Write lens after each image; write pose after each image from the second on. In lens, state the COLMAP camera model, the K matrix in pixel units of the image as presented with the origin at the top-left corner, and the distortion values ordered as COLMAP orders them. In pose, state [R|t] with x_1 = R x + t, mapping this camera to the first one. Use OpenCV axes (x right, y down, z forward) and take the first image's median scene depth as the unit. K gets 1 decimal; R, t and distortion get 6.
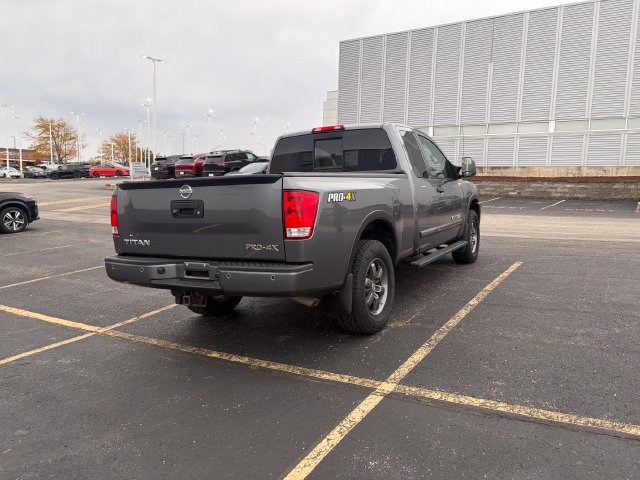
lens RADIAL K [[490.7, 0, 322.7], [0, 490.7, 227.5], [0, 0, 1]] dist [0.015337, 0.003463]
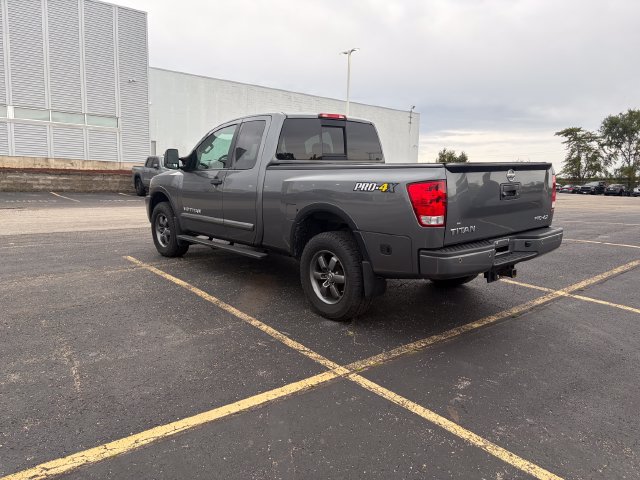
lens RADIAL K [[490.0, 0, 323.5], [0, 490.0, 237.6], [0, 0, 1]] dist [0.043981, -0.040704]
pose [[0.316727, -0.103558, 0.942847, -0.276089], [0.073593, 0.993709, 0.084423, -0.010860], [-0.945658, 0.042648, 0.322355, 0.197375]]
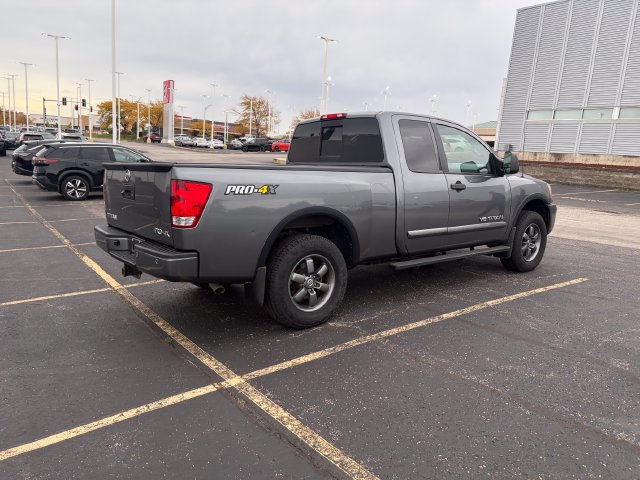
lens RADIAL K [[490.0, 0, 323.5], [0, 490.0, 237.6], [0, 0, 1]] dist [0.043981, -0.040704]
pose [[0.928474, 0.105401, -0.356127, 0.102905], [-0.082741, 0.993489, 0.078320, -0.010528], [0.362063, -0.043252, 0.931150, 0.021896]]
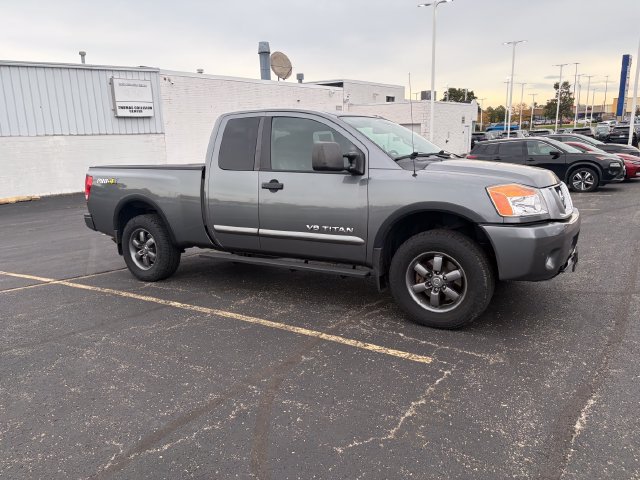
lens RADIAL K [[490.0, 0, 323.5], [0, 490.0, 237.6], [0, 0, 1]] dist [0.043981, -0.040704]
pose [[-0.044410, 0.199403, -0.978911, 0.312555], [-0.068045, 0.976998, 0.202100, -0.048937], [0.996693, 0.075585, -0.029820, 0.337061]]
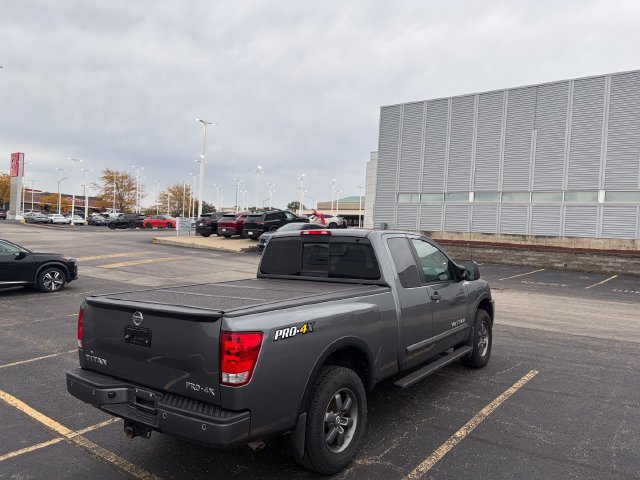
lens RADIAL K [[488.2, 0, 314.0], [0, 488.2, 229.0], [0, 0, 1]] dist [0.022580, -0.008073]
pose [[0.992465, 0.030931, -0.118556, 0.034492], [-0.042451, 0.994485, -0.095907, -0.032090], [0.114936, 0.100217, 0.988305, 0.009999]]
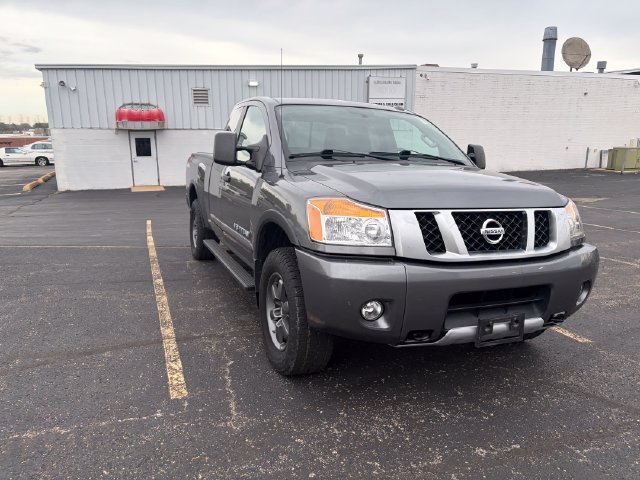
lens RADIAL K [[492.8, 0, 320.0], [0, 492.8, 240.0], [0, 0, 1]] dist [0.028905, -0.003529]
pose [[-0.620193, 0.151844, -0.769613, 0.228595], [-0.083313, 0.962788, 0.257095, -0.059036], [0.780012, 0.223567, -0.584464, 0.479328]]
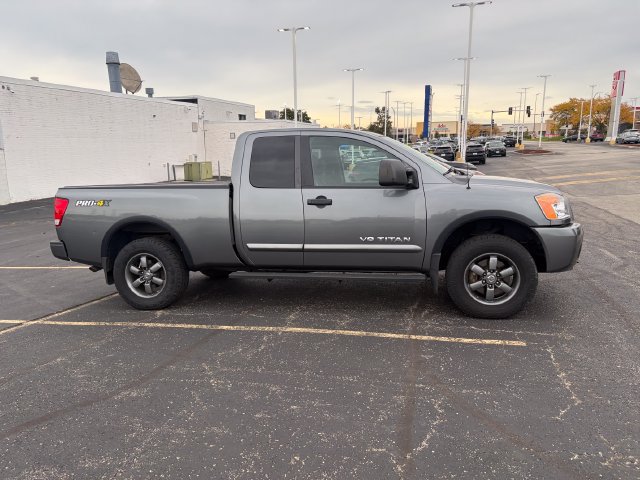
lens RADIAL K [[490.0, 0, 323.5], [0, 490.0, 237.6], [0, 0, 1]] dist [0.043981, -0.040704]
pose [[0.295612, 0.158897, -0.942001, 0.311270], [-0.067397, 0.987082, 0.145351, -0.041803], [0.952928, 0.020521, 0.302502, 0.229698]]
